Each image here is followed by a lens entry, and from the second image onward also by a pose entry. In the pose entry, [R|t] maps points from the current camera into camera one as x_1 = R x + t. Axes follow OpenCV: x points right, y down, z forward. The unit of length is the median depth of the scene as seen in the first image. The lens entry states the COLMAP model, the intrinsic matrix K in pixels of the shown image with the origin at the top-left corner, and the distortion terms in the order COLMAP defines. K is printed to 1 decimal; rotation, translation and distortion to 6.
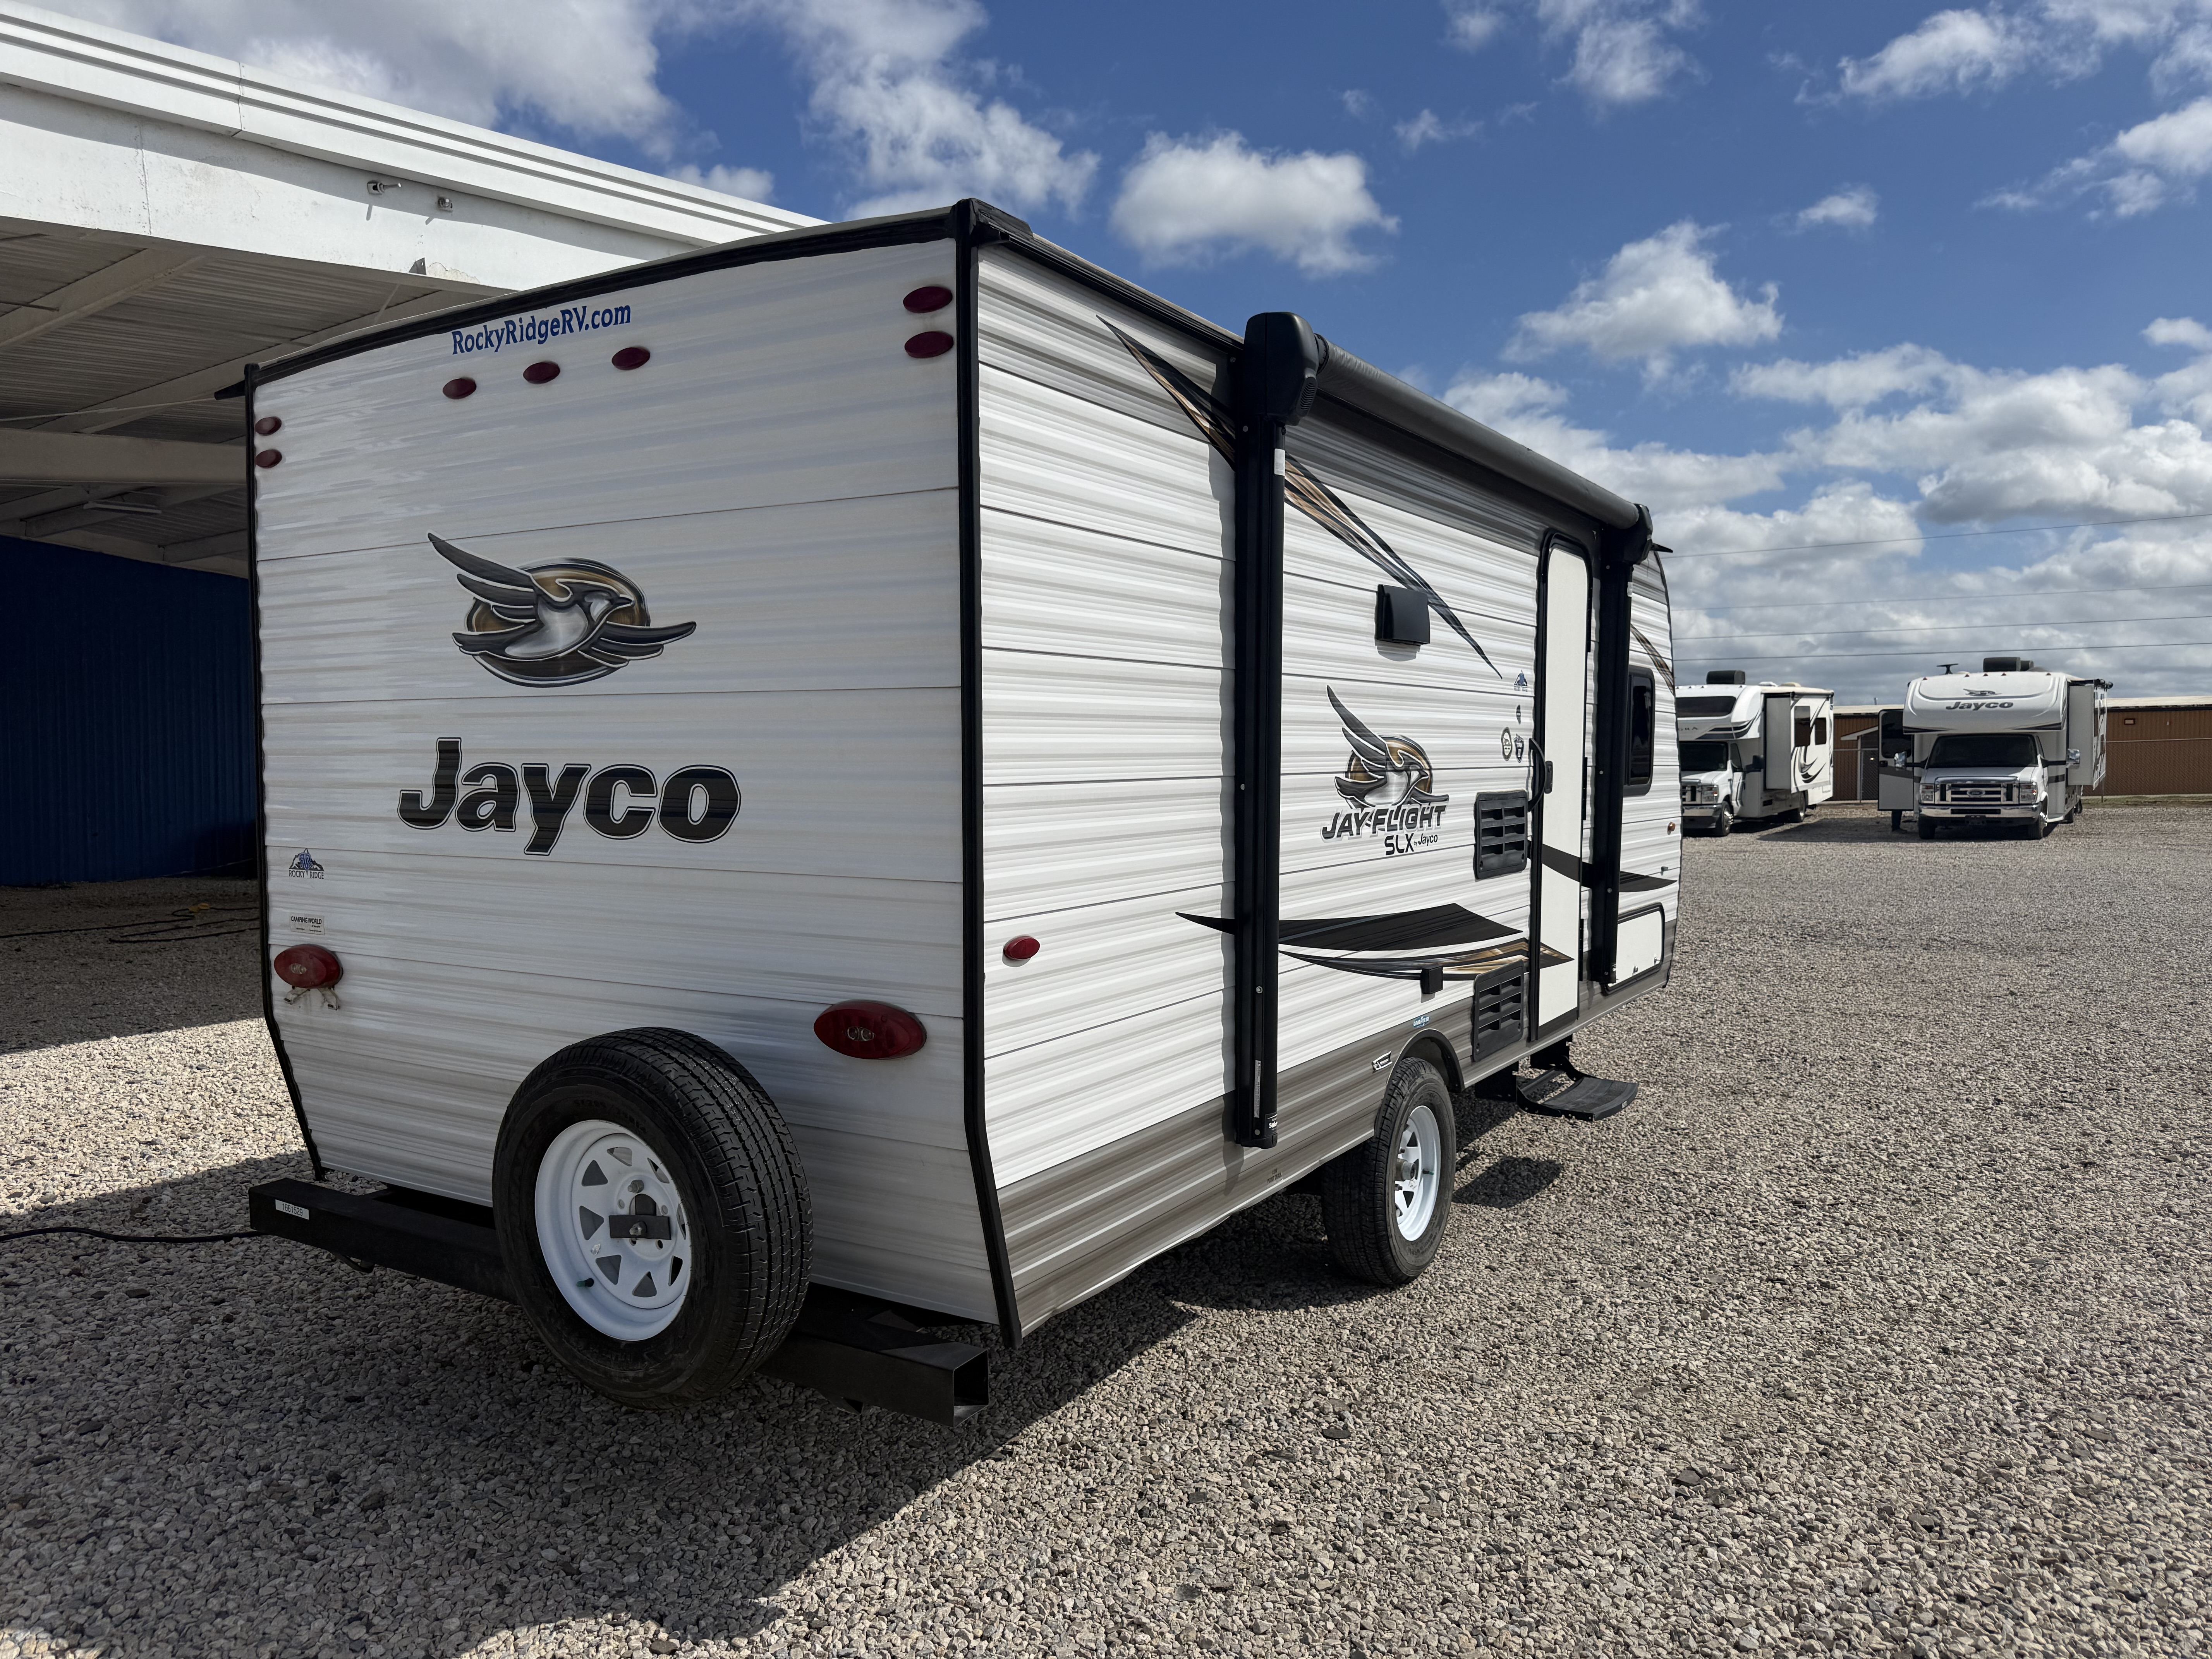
lens RADIAL K [[1570.2, 0, 1128.4], [0, 1570.2, 836.8], [0, 0, 1]] dist [0.033072, -0.039962]
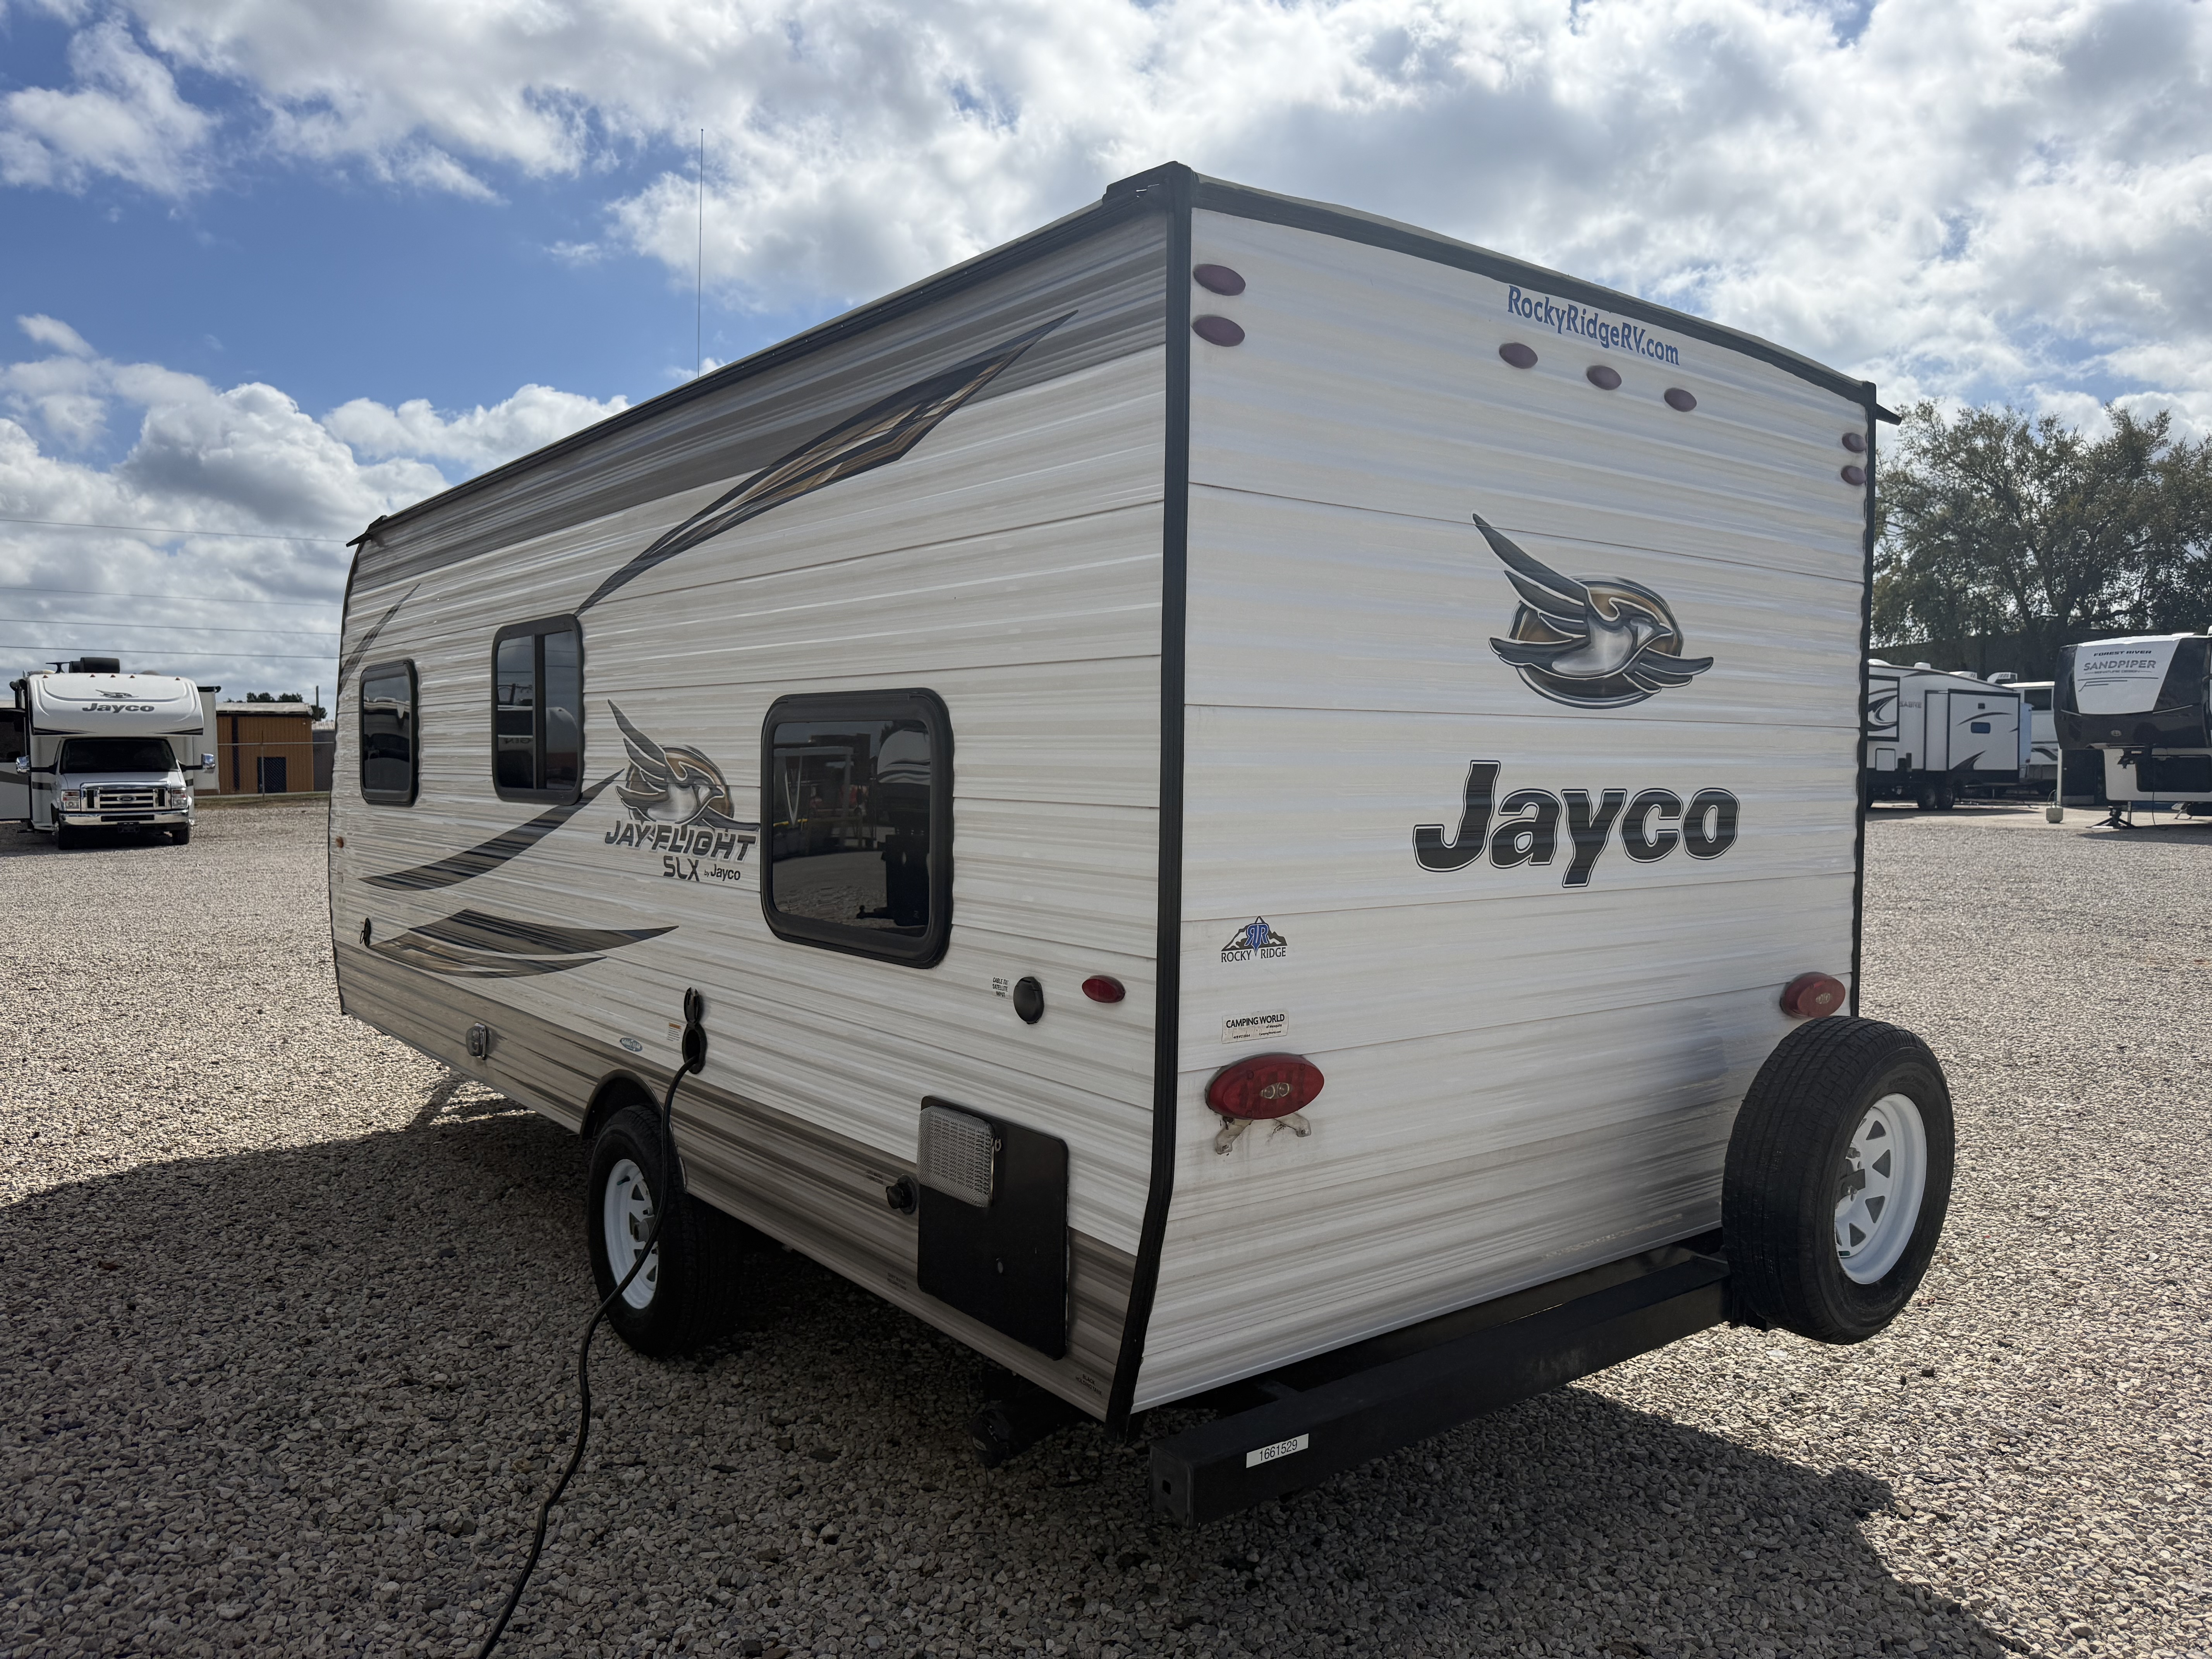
lens RADIAL K [[1570.2, 0, 1104.2], [0, 1570.2, 841.6], [0, 0, 1]] dist [0.033072, -0.039962]
pose [[0.351442, -0.043791, 0.935185, -1.191389], [0.042217, 0.998631, 0.030897, -0.049701], [-0.935257, 0.028623, 0.352809, 0.826043]]
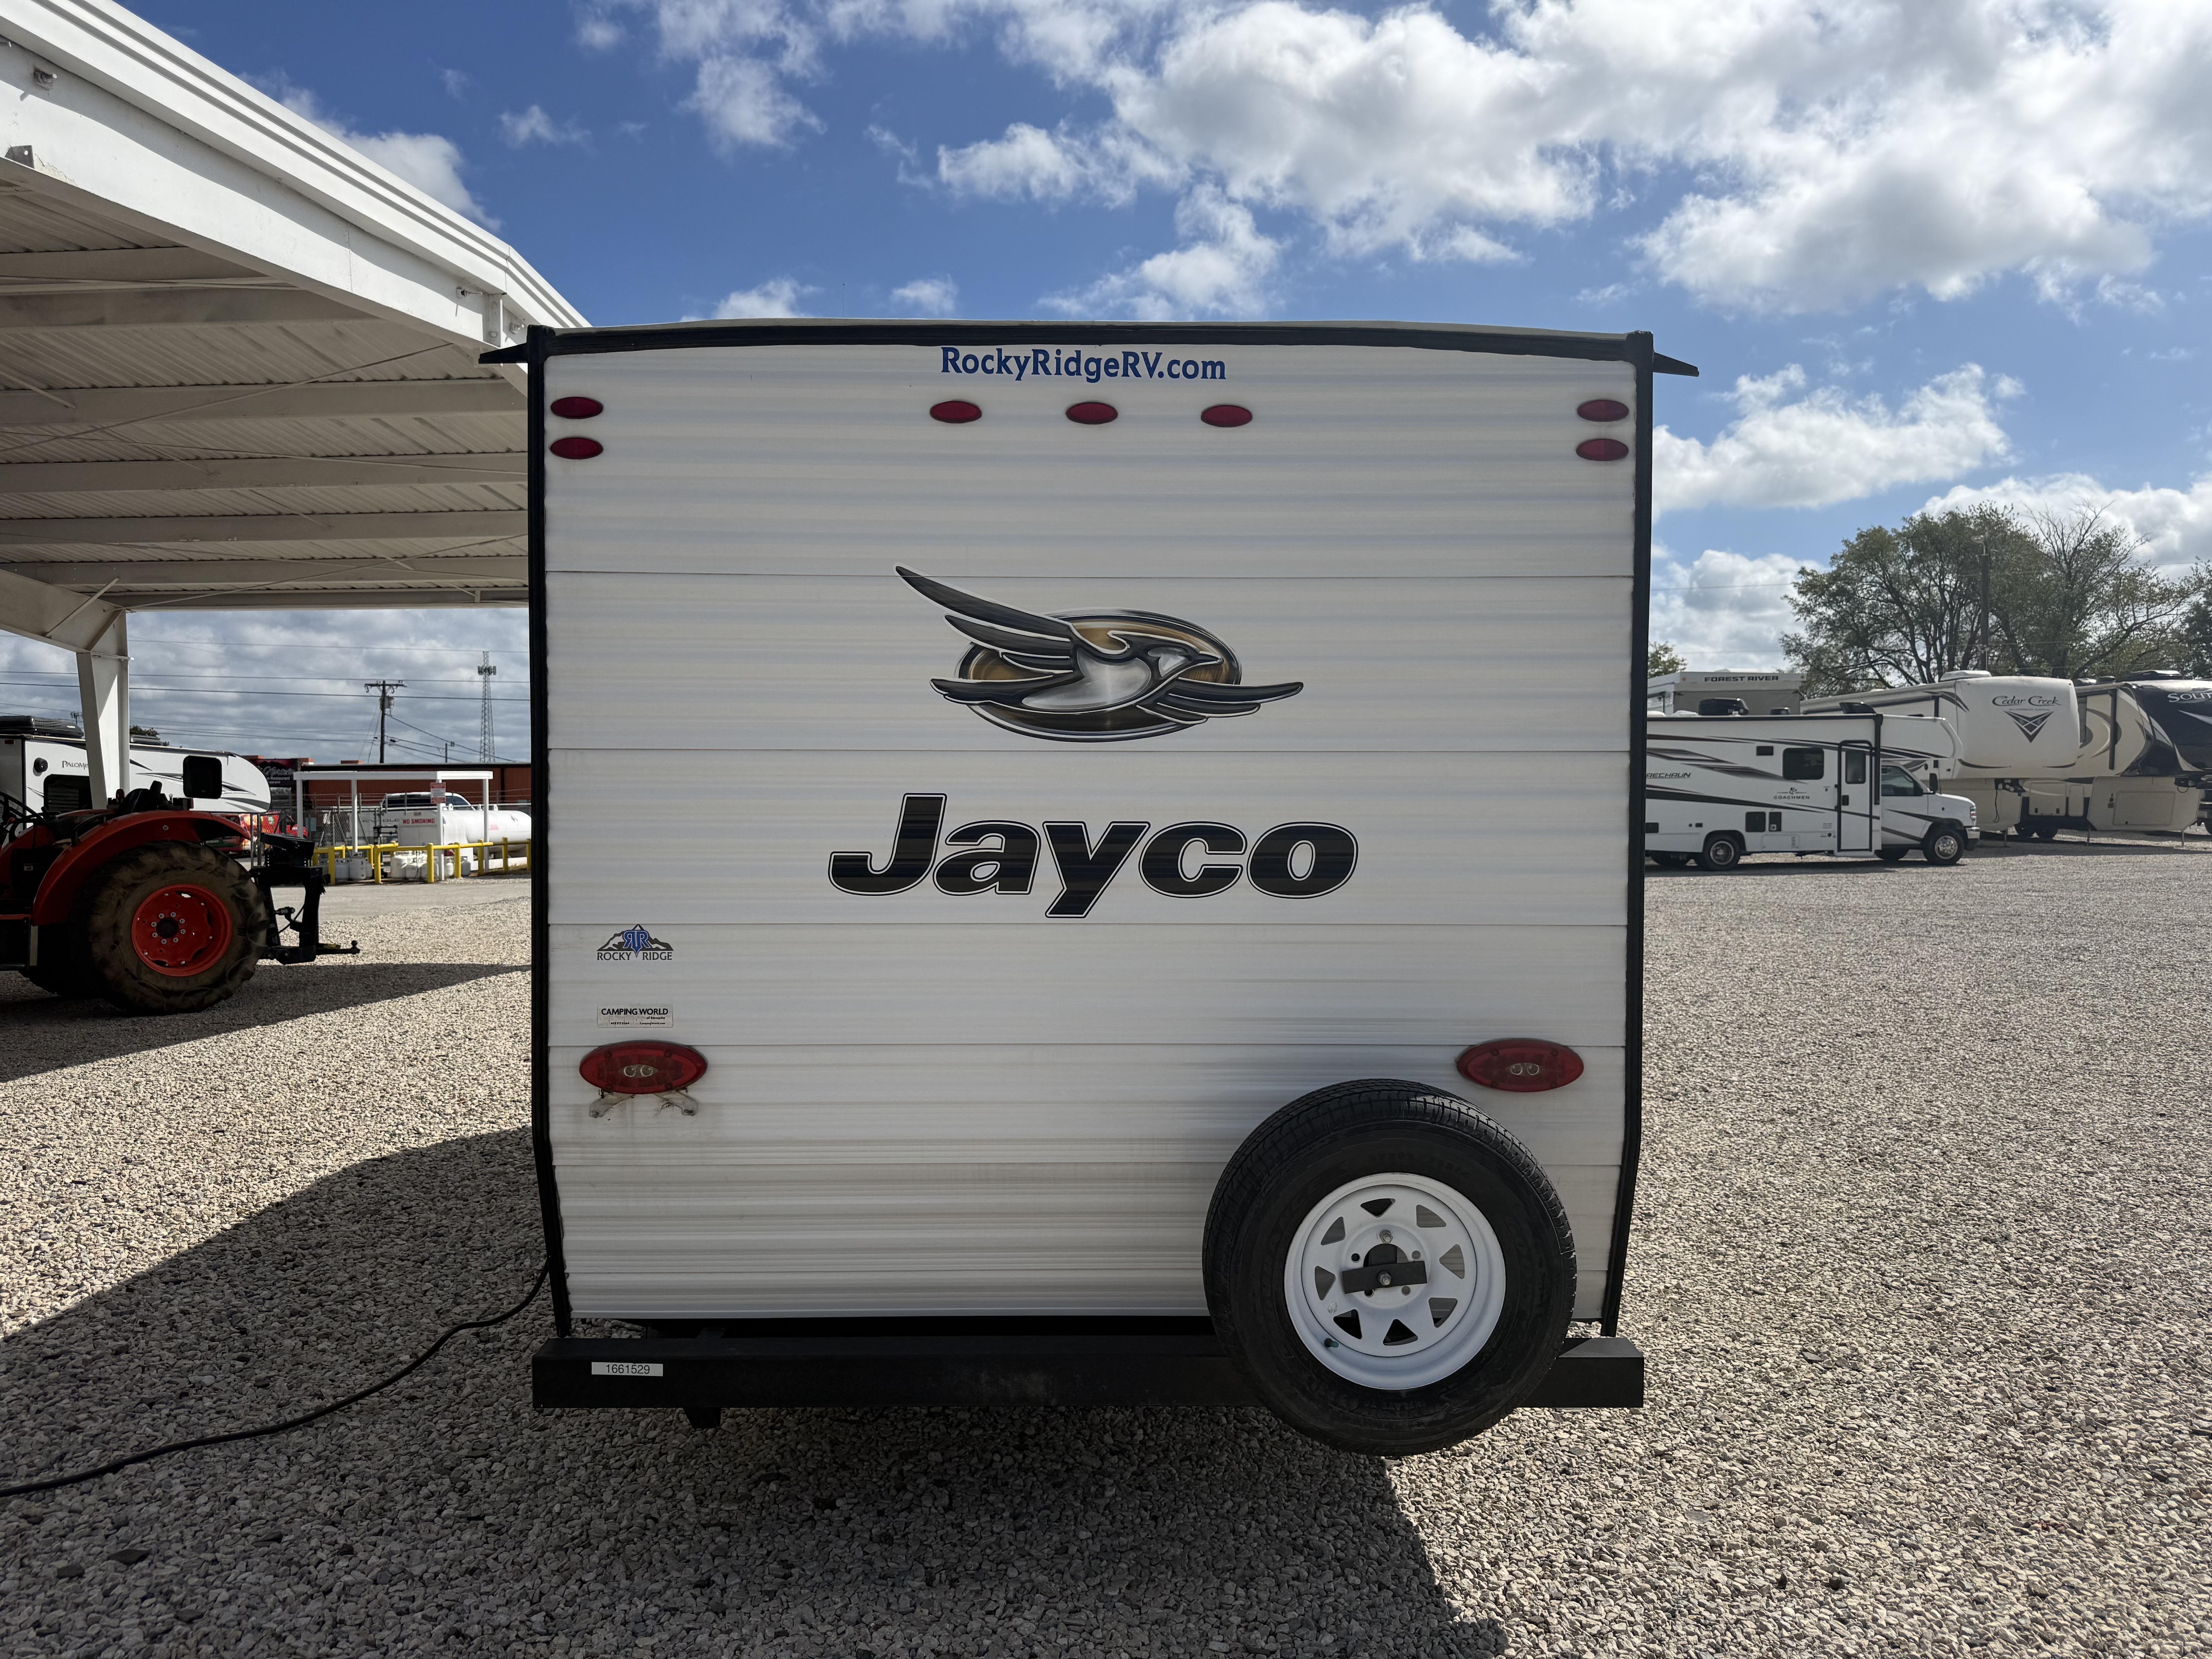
lens RADIAL K [[1570.2, 0, 1159.8], [0, 1570.2, 845.6], [0, 0, 1]] dist [0.033072, -0.039962]
pose [[0.849662, -0.018787, 0.526992, -0.728346], [0.025527, 0.999659, -0.005520, -0.022925], [-0.526709, 0.018143, 0.849852, 0.153073]]
